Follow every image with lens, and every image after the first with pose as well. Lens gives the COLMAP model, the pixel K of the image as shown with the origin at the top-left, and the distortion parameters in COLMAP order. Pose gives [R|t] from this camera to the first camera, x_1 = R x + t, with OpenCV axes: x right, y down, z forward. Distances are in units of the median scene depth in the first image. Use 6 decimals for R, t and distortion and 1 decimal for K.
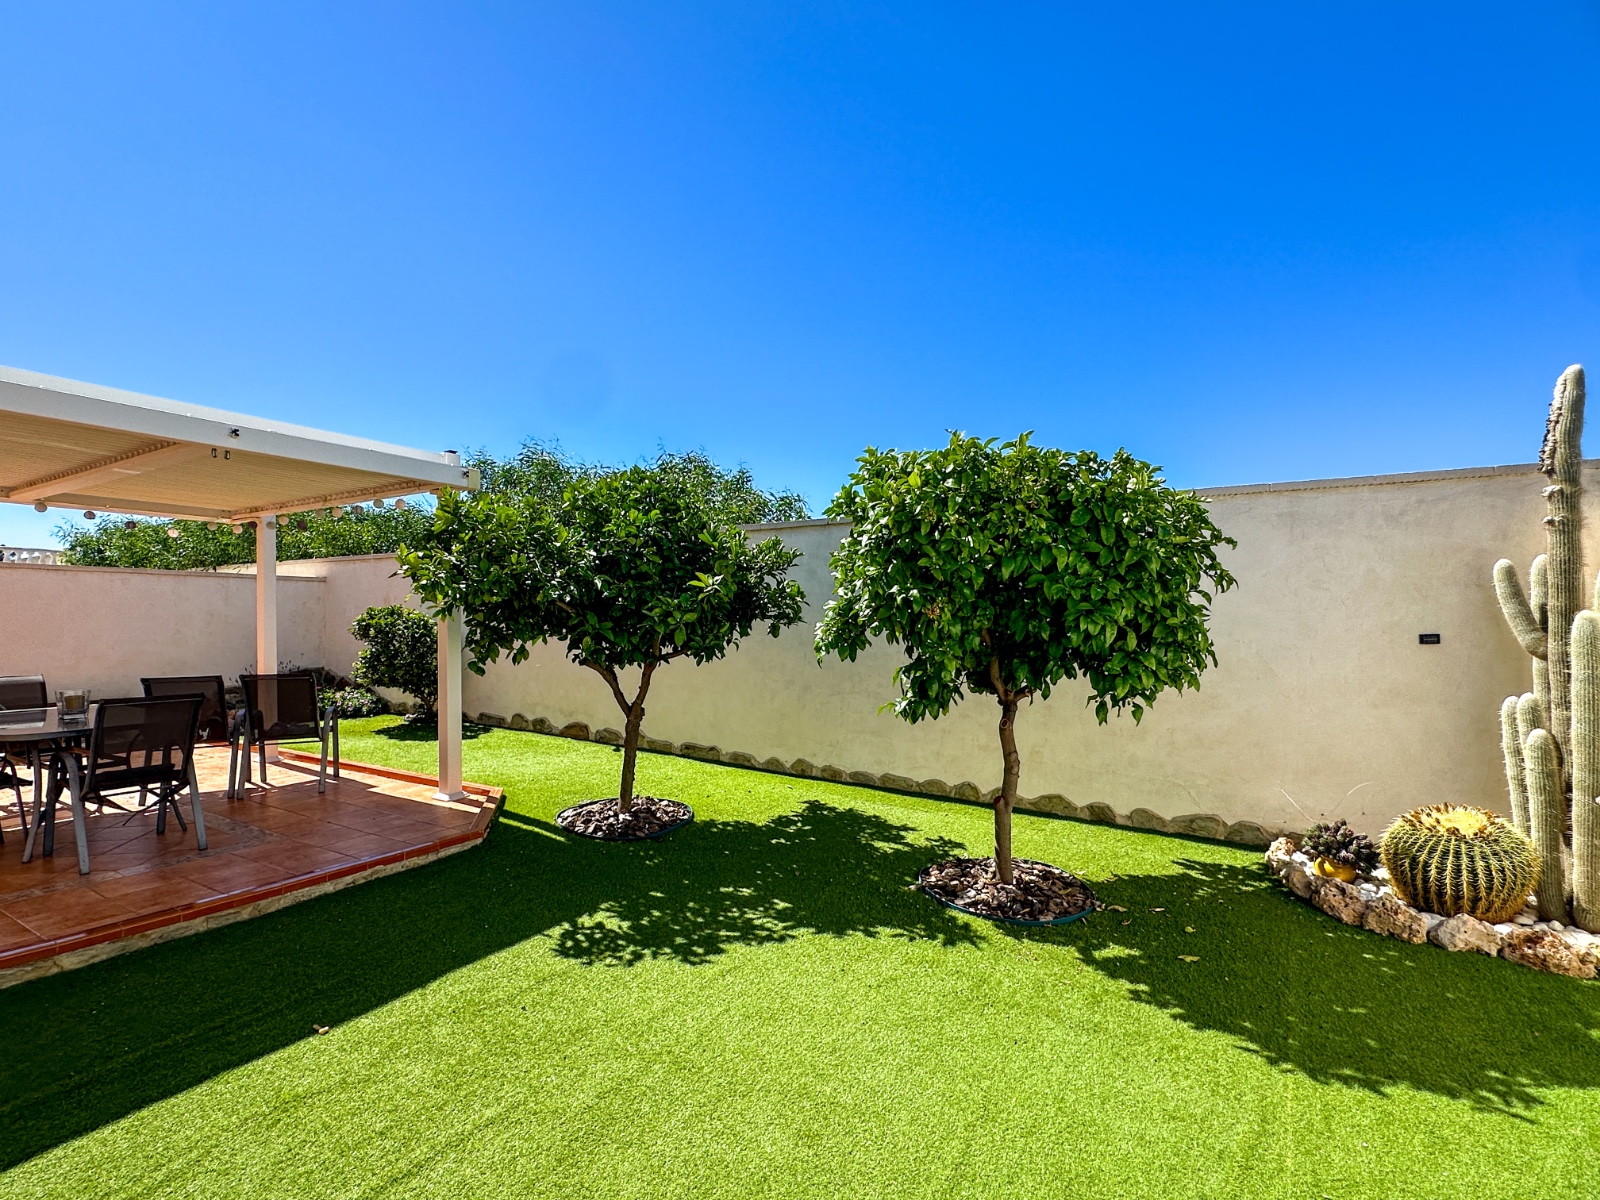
lens RADIAL K [[742.0, 0, 797.8], [0, 742.0, 604.2], [0, 0, 1]] dist [0.001040, 0.000216]
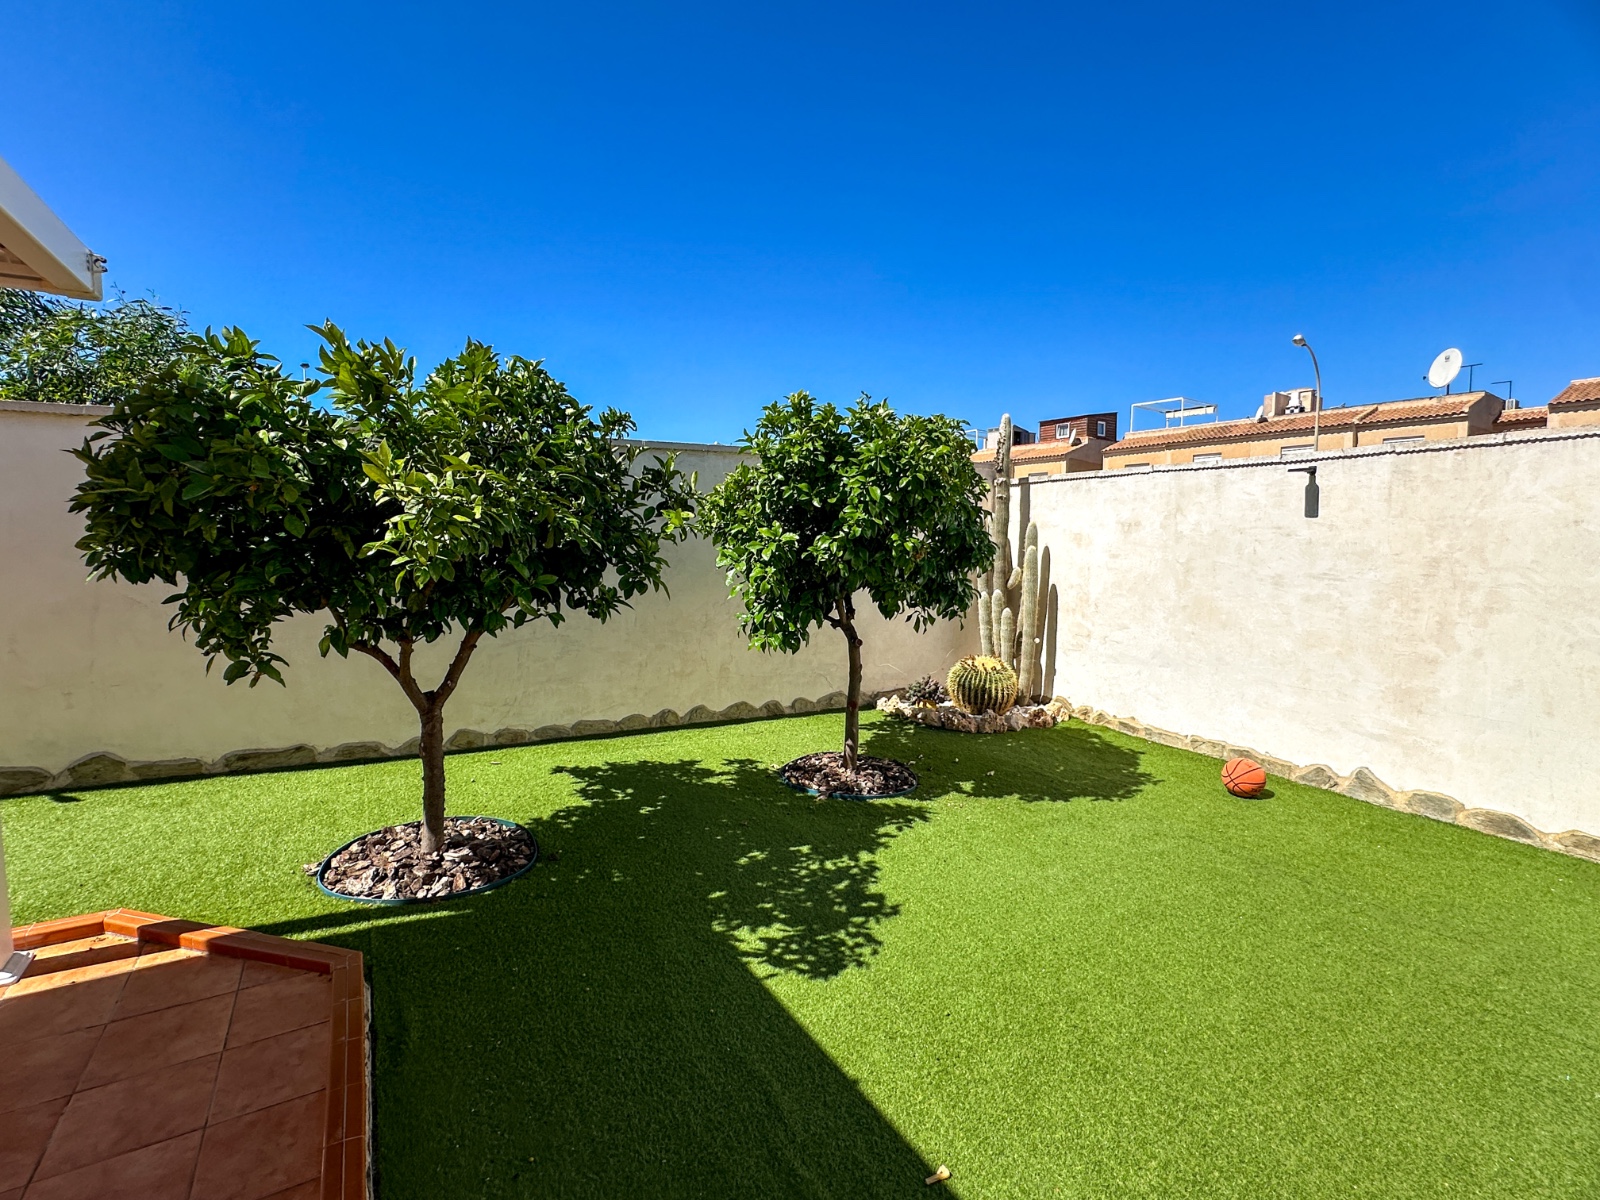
lens RADIAL K [[742.0, 0, 797.8], [0, 742.0, 604.2], [0, 0, 1]] dist [0.001040, 0.000216]
pose [[0.493625, -0.084110, 0.865598, -0.659745], [-0.018497, 0.994072, 0.107142, -0.020812], [-0.869478, -0.068899, 0.489143, 0.418089]]
